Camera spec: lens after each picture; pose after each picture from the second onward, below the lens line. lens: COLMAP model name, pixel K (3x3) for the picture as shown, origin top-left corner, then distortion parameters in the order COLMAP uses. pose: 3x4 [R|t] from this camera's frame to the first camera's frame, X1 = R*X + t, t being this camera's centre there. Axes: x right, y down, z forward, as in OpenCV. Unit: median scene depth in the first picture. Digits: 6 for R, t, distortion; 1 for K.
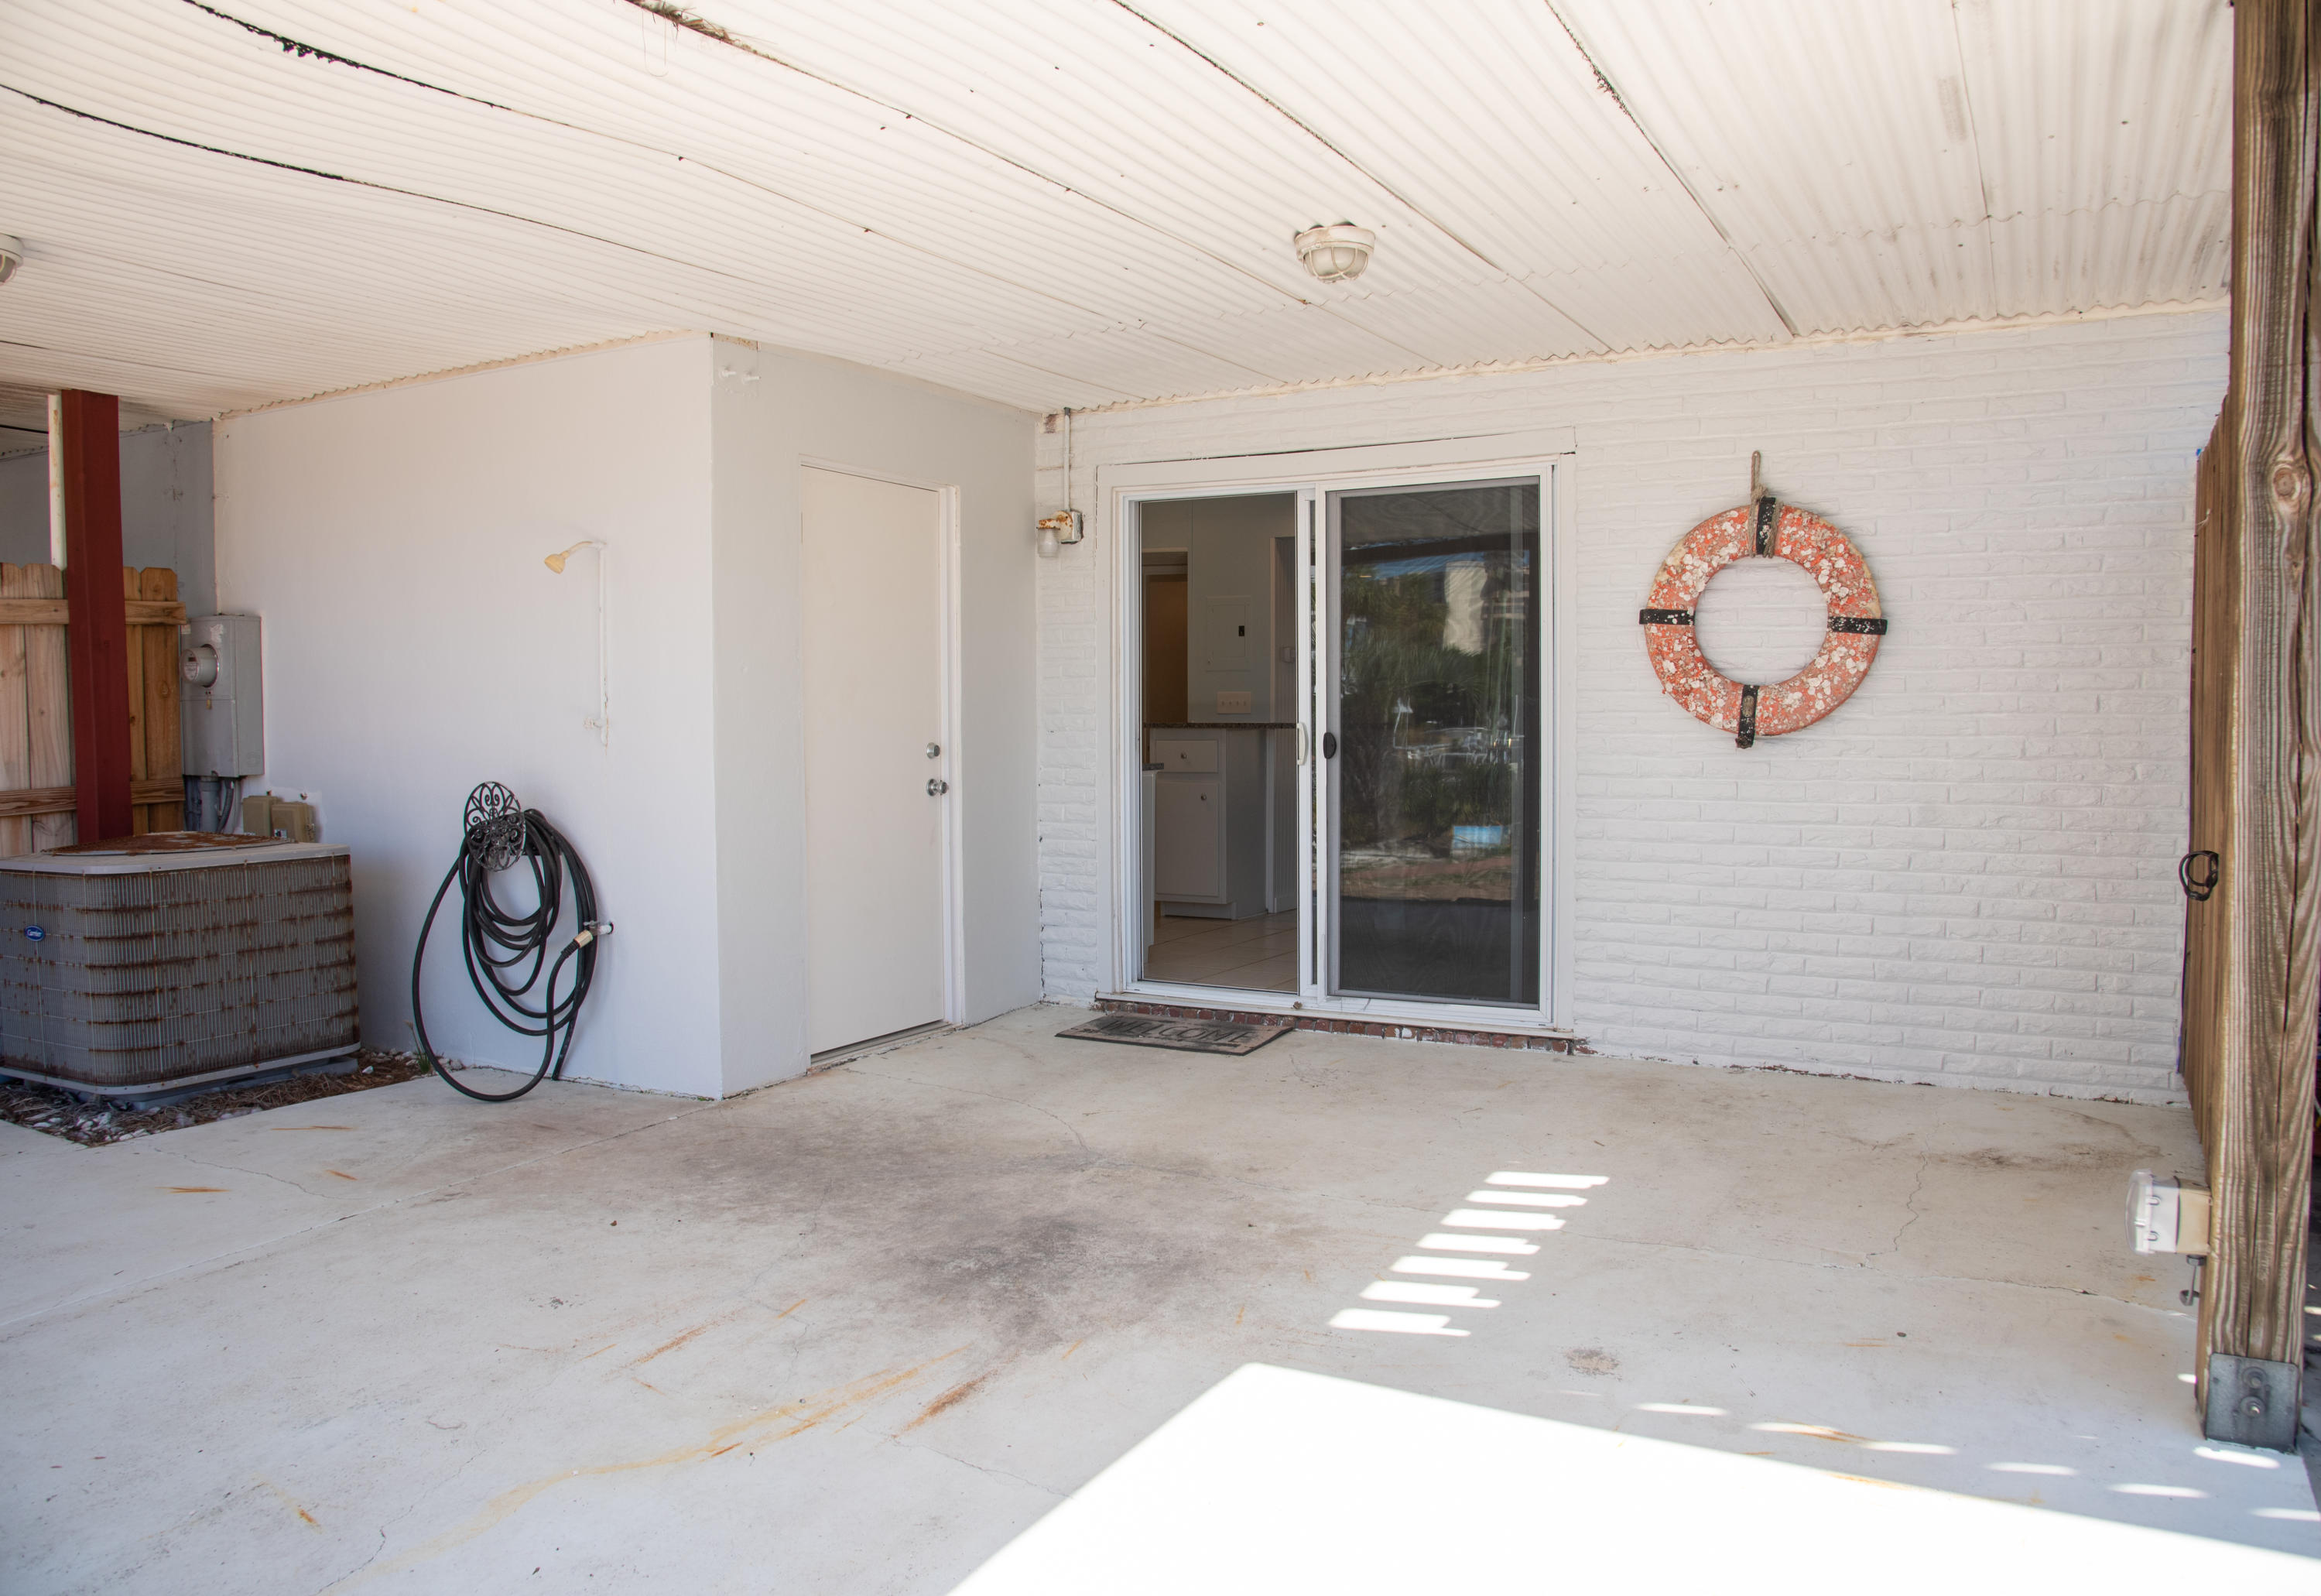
lens RADIAL K [[1699.3, 0, 1159.6], [0, 1699.3, 798.1], [0, 0, 1]] dist [-0.006894, -0.001332]
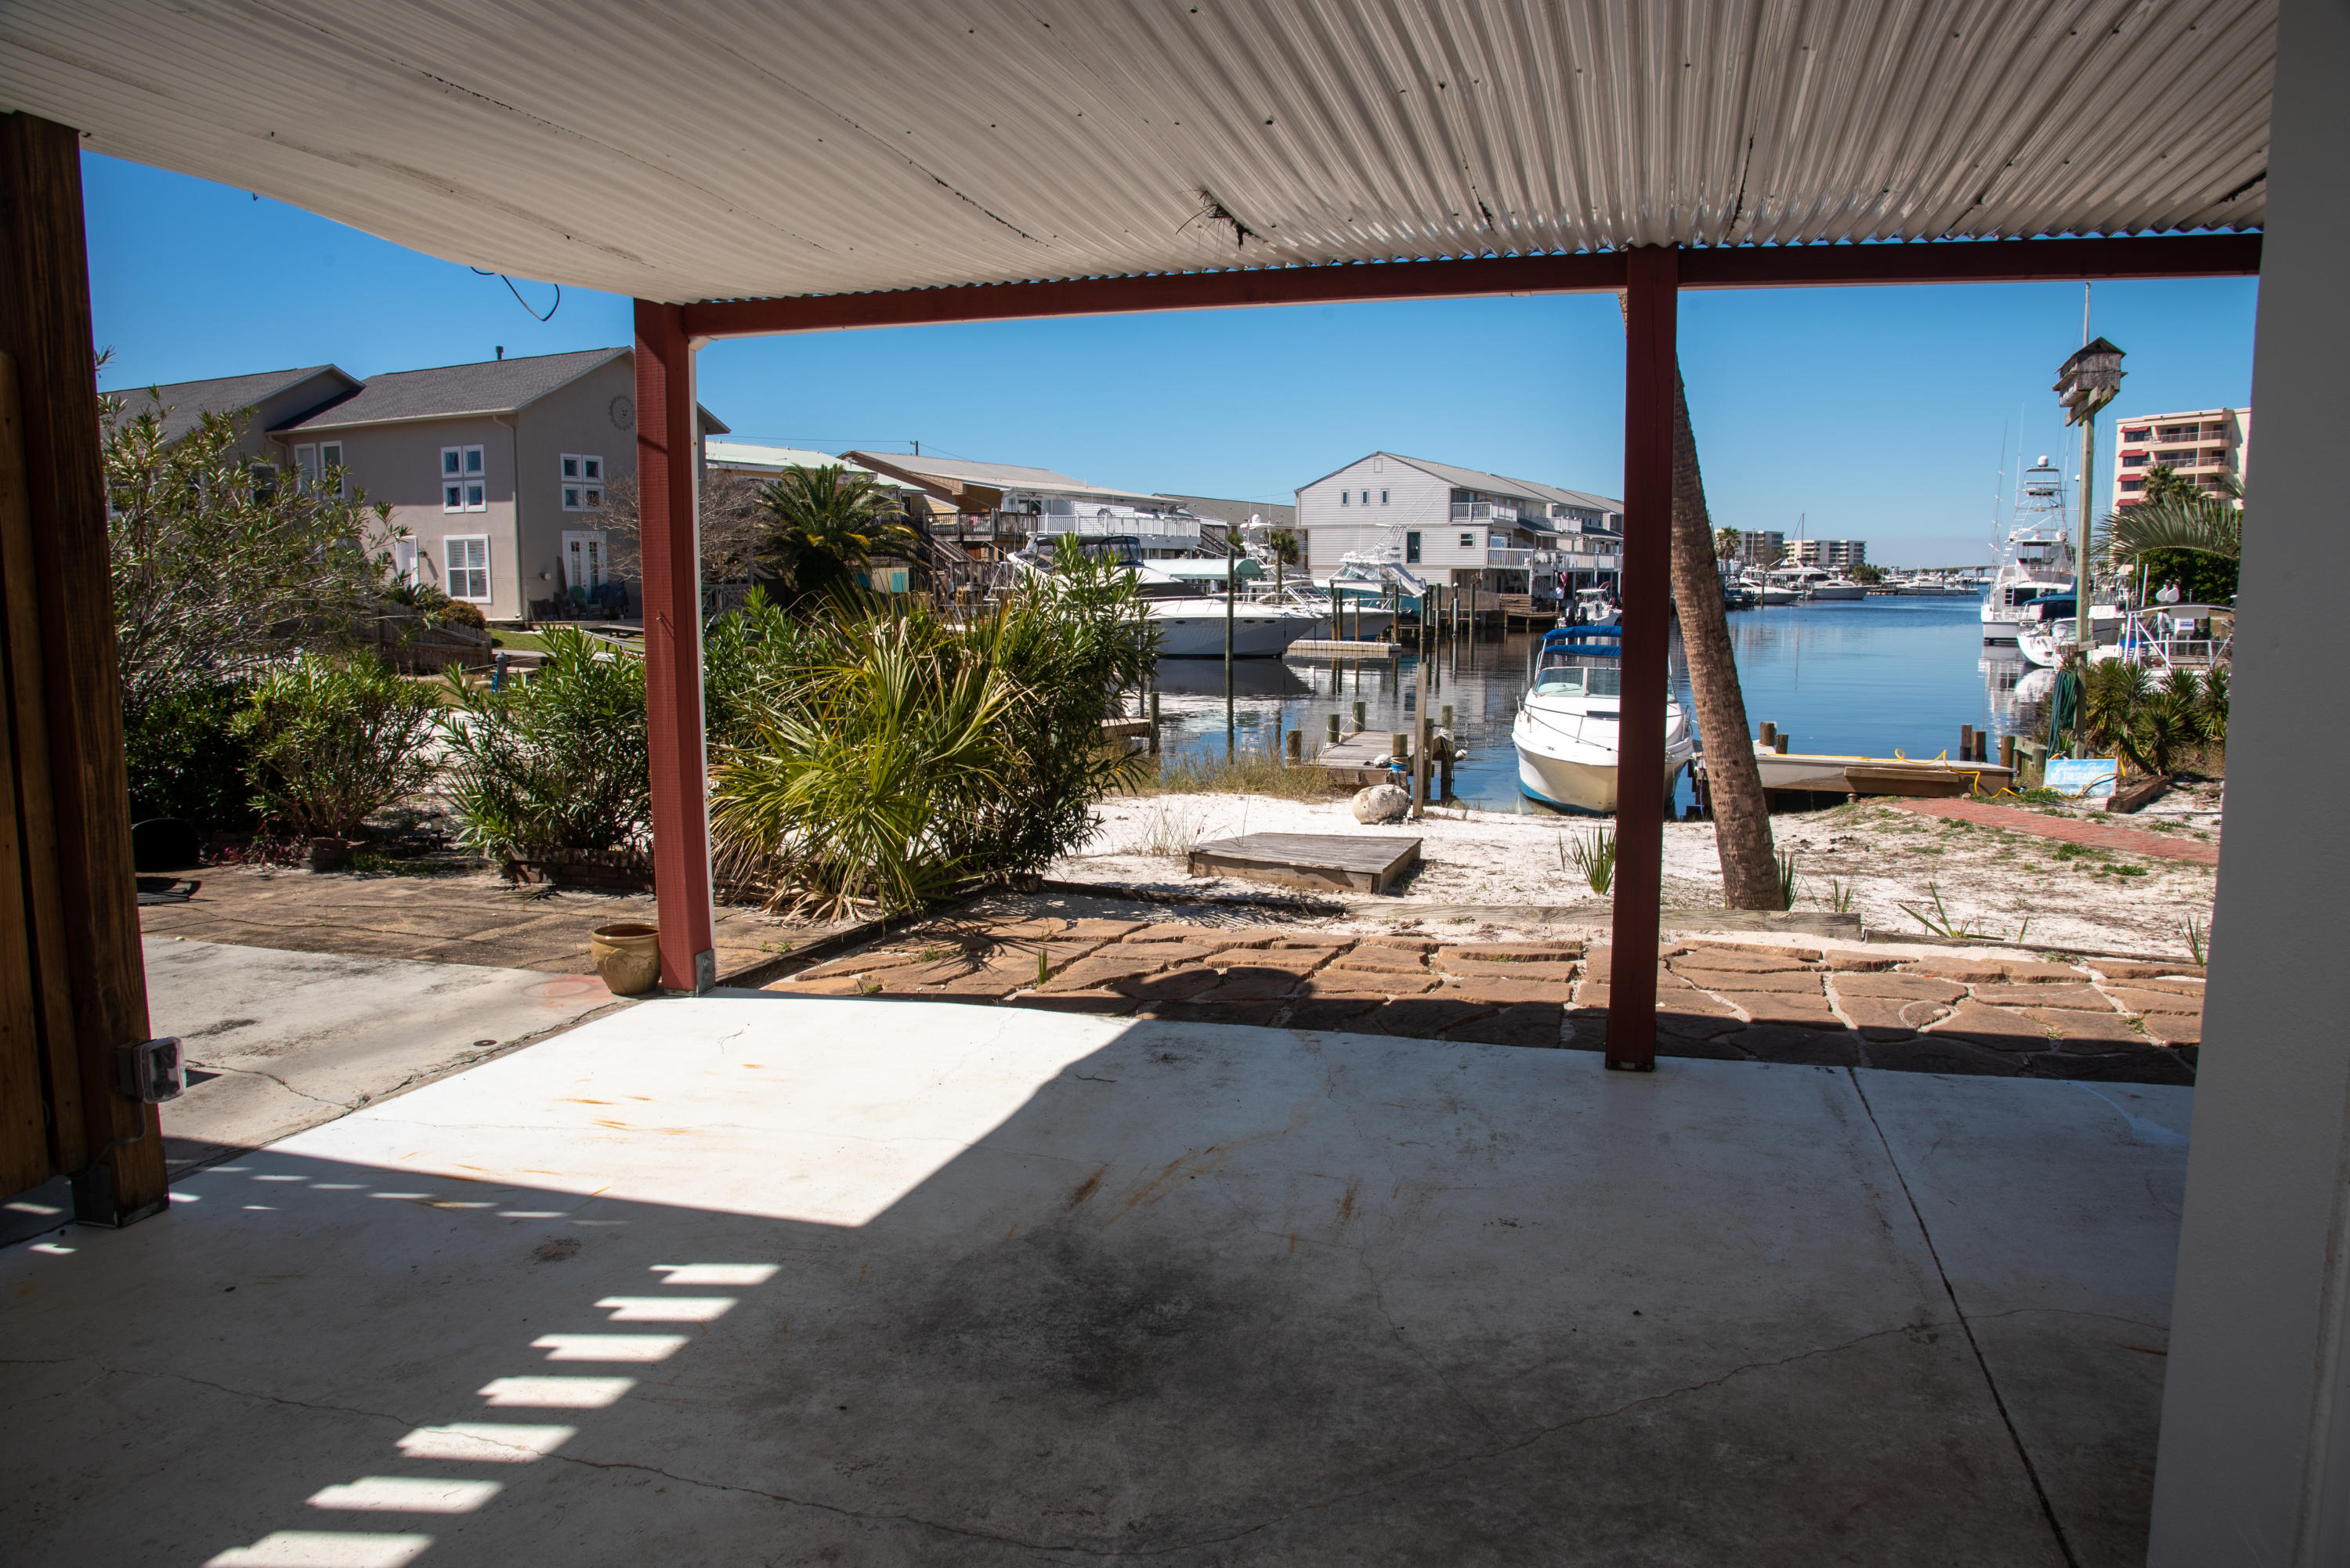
lens RADIAL K [[1618.7, 0, 1151.0], [0, 1618.7, 804.4], [0, 0, 1]] dist [-0.106285, 0.048704]
pose [[-0.978929, 0.034415, -0.201282, 0.059702], [-0.002966, 0.983196, 0.182529, -0.146246], [0.204181, 0.179280, -0.962377, 1.852729]]
